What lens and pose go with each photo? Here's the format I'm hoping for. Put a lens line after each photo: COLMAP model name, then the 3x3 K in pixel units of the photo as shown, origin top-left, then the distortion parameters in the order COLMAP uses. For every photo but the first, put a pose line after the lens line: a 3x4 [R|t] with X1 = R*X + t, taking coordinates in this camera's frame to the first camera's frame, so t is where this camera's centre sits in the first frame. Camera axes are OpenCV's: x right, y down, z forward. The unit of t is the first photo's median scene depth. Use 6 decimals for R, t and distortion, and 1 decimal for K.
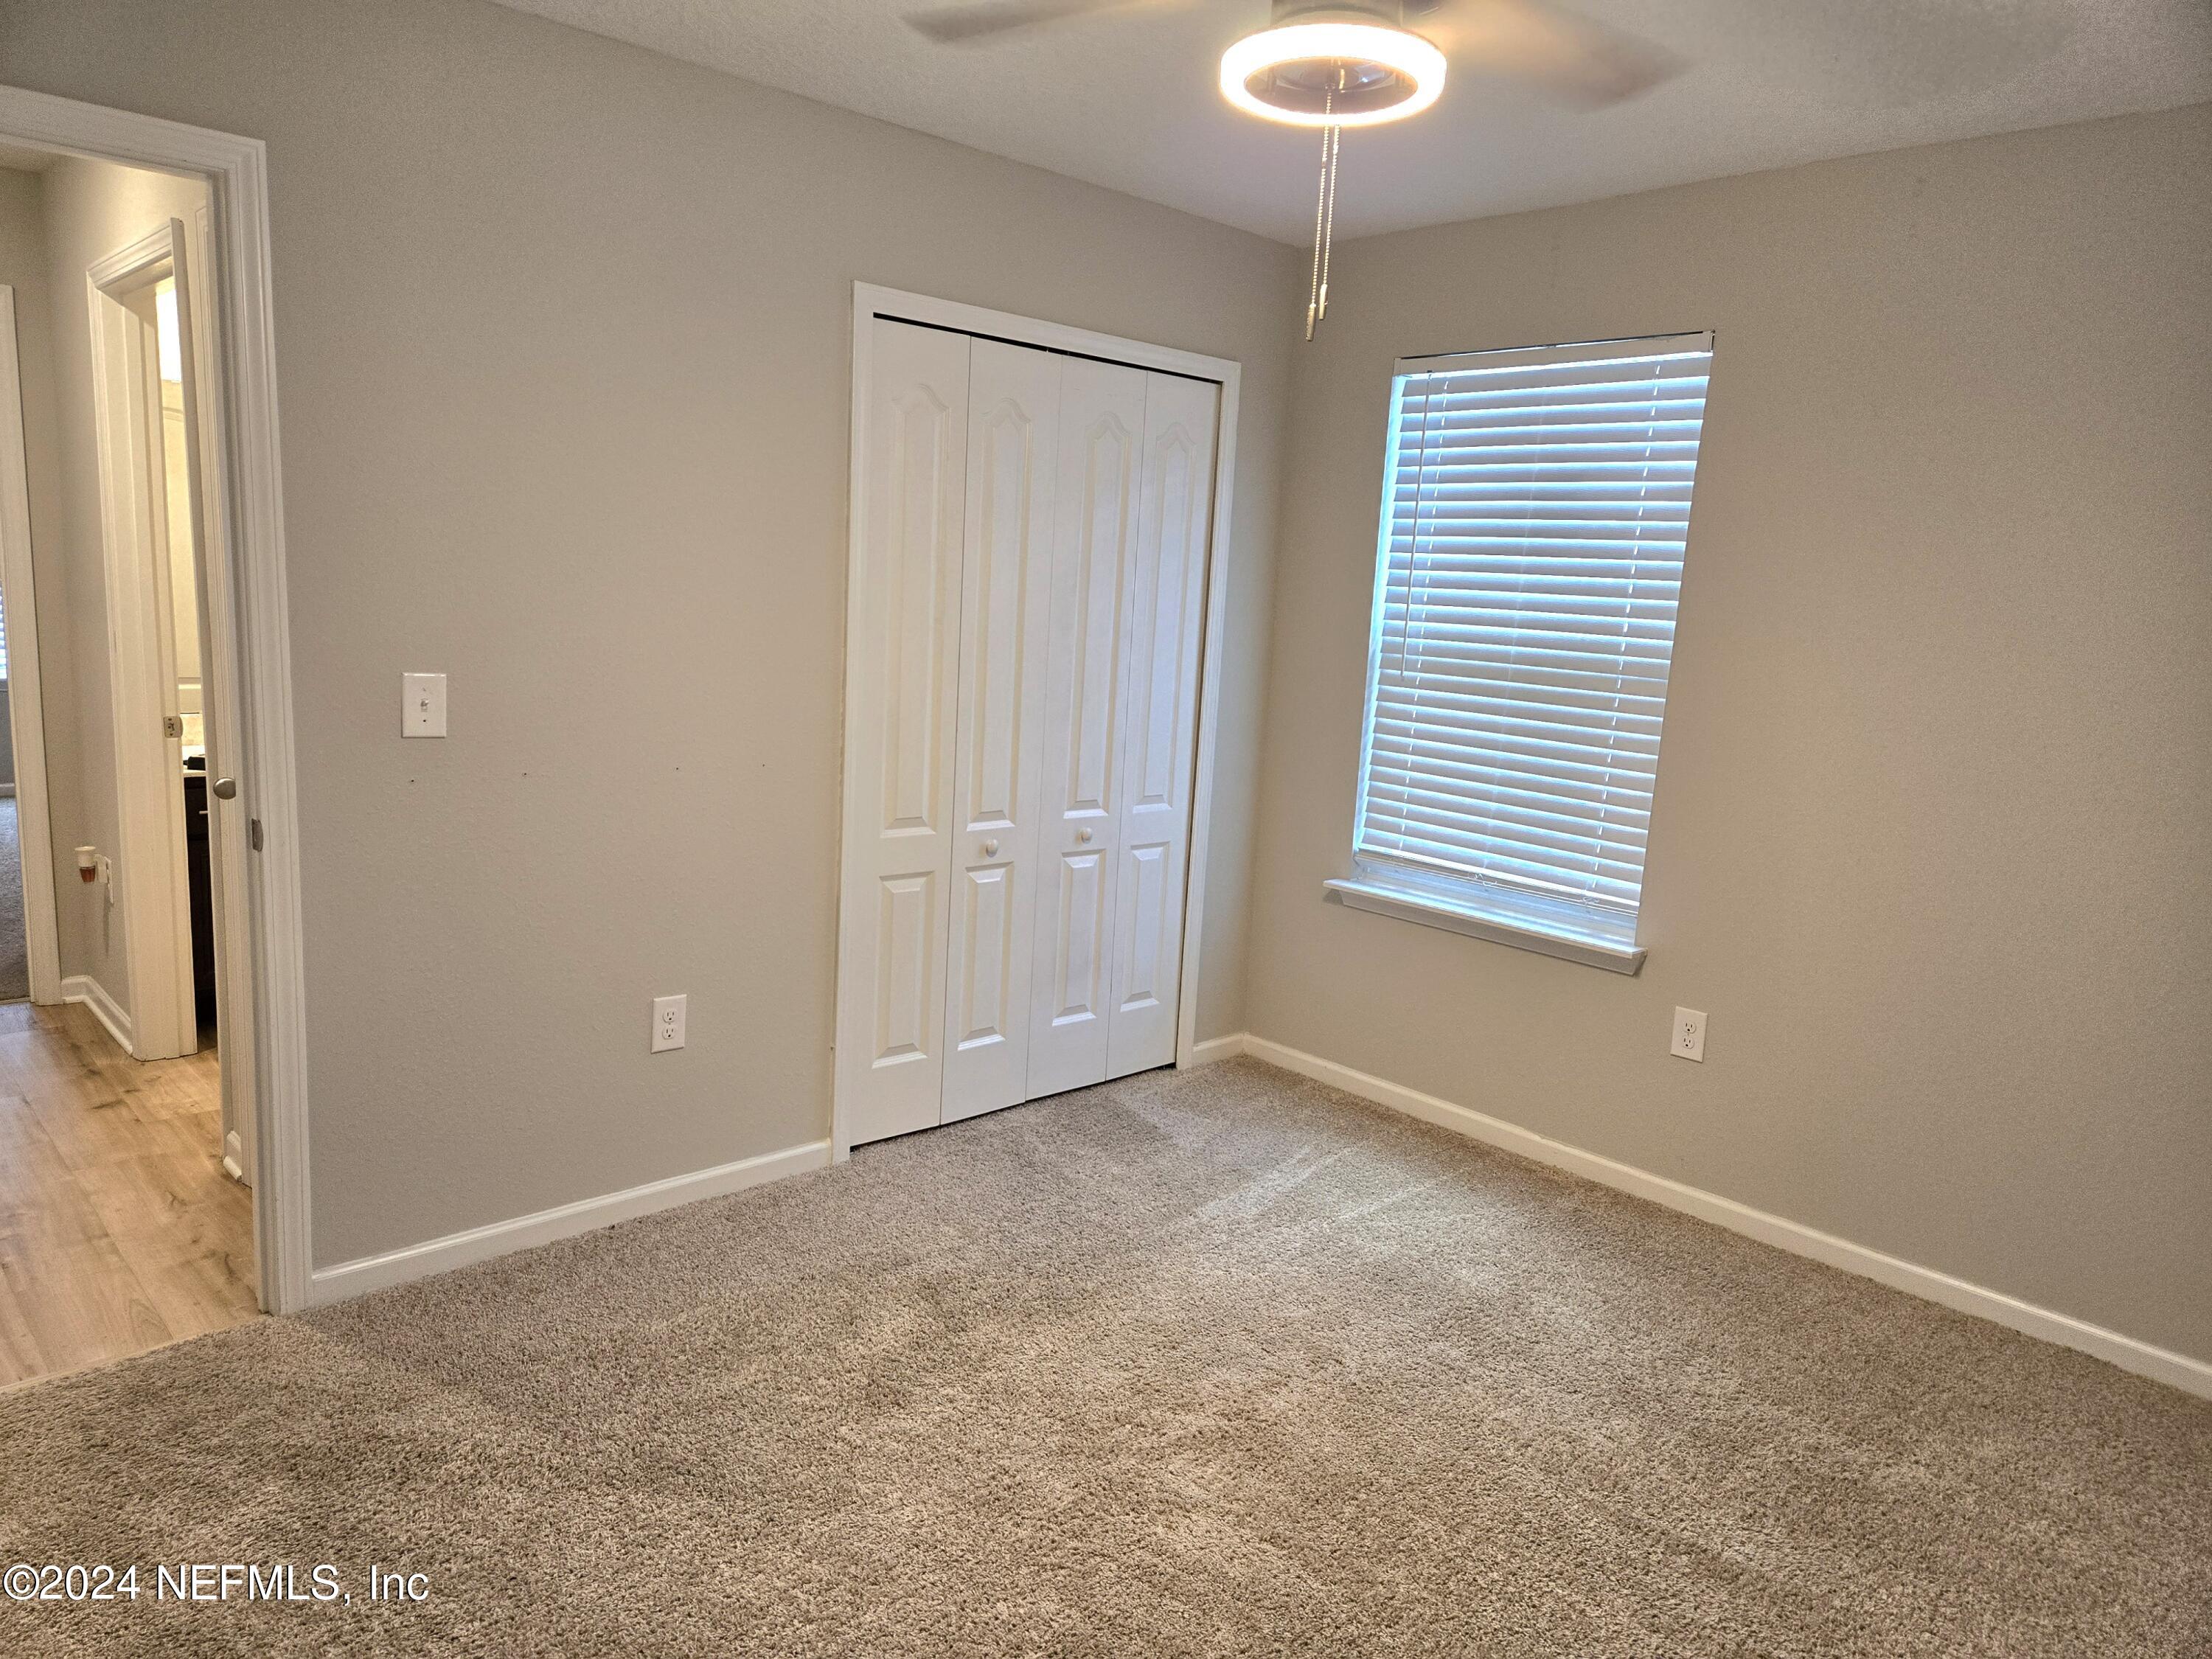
lens RADIAL K [[1467.5, 0, 1110.0], [0, 1467.5, 818.3], [0, 0, 1]] dist [0.085610, -0.083334]
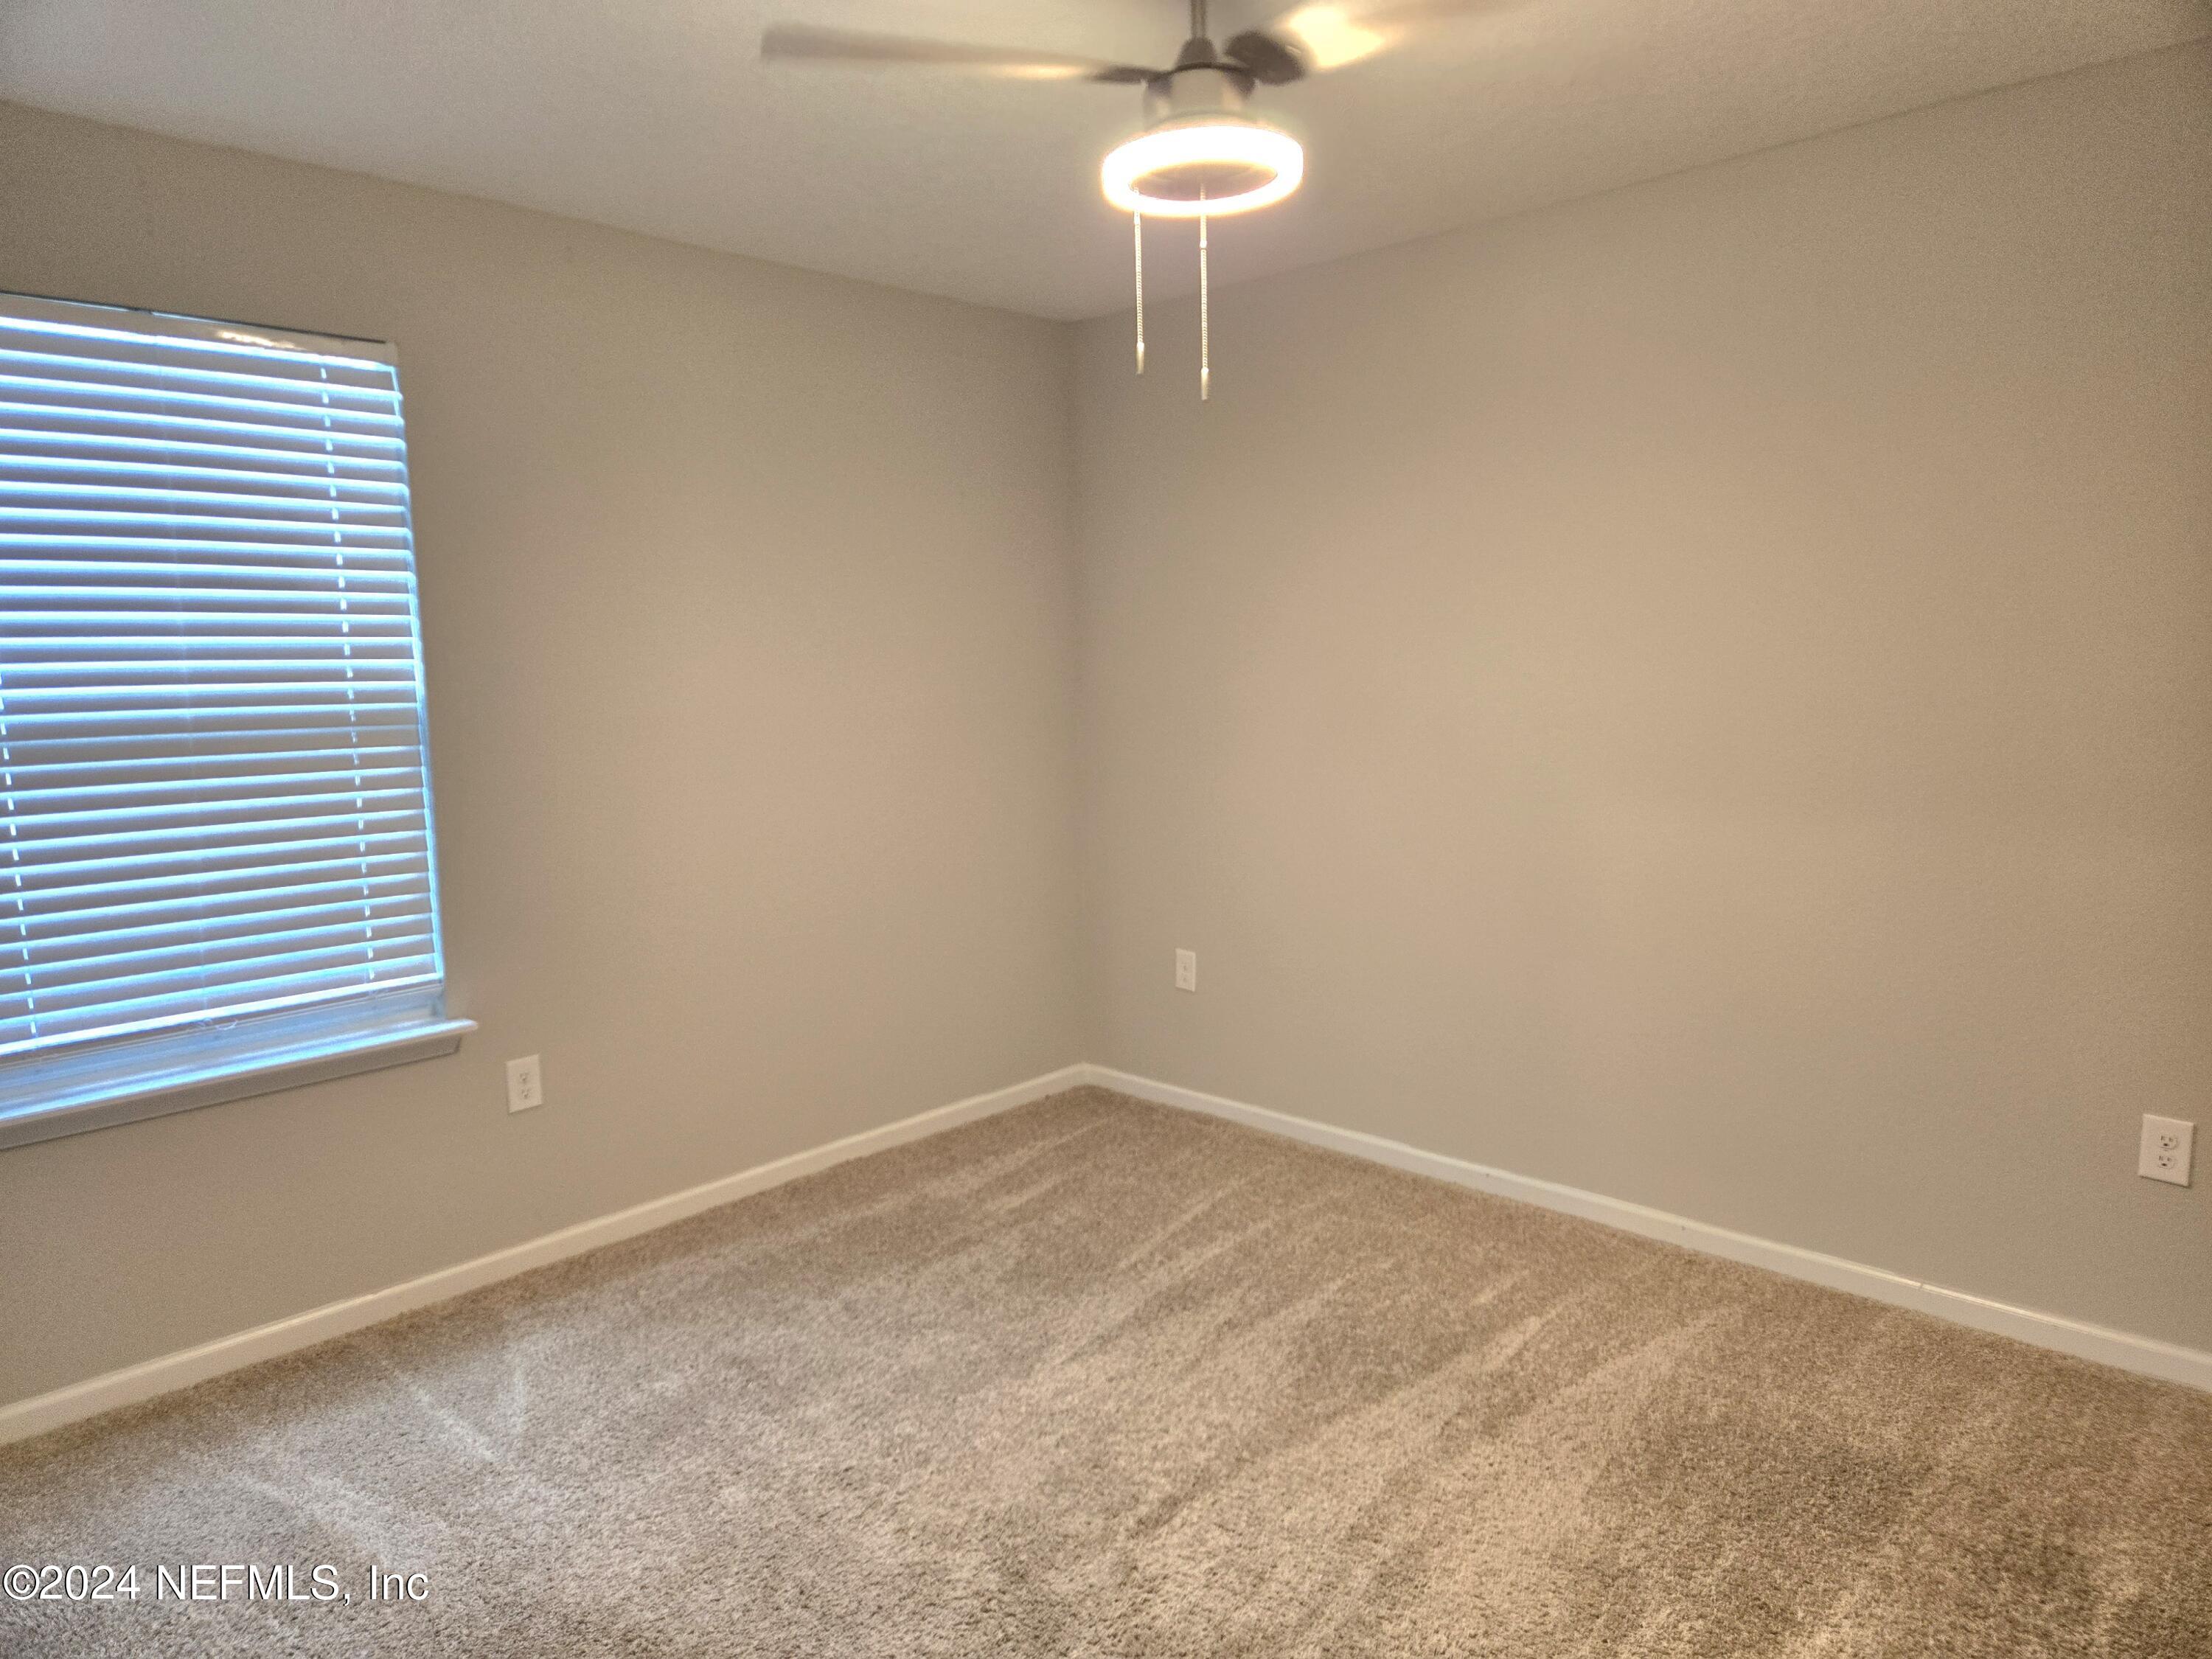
lens RADIAL K [[1467.5, 0, 1110.0], [0, 1467.5, 818.3], [0, 0, 1]] dist [0.085610, -0.083334]
pose [[-0.062415, -0.168235, 0.983769, -0.539008], [0.178384, 0.967939, 0.176845, -0.121099], [-0.981979, 0.186526, -0.030403, 0.612691]]
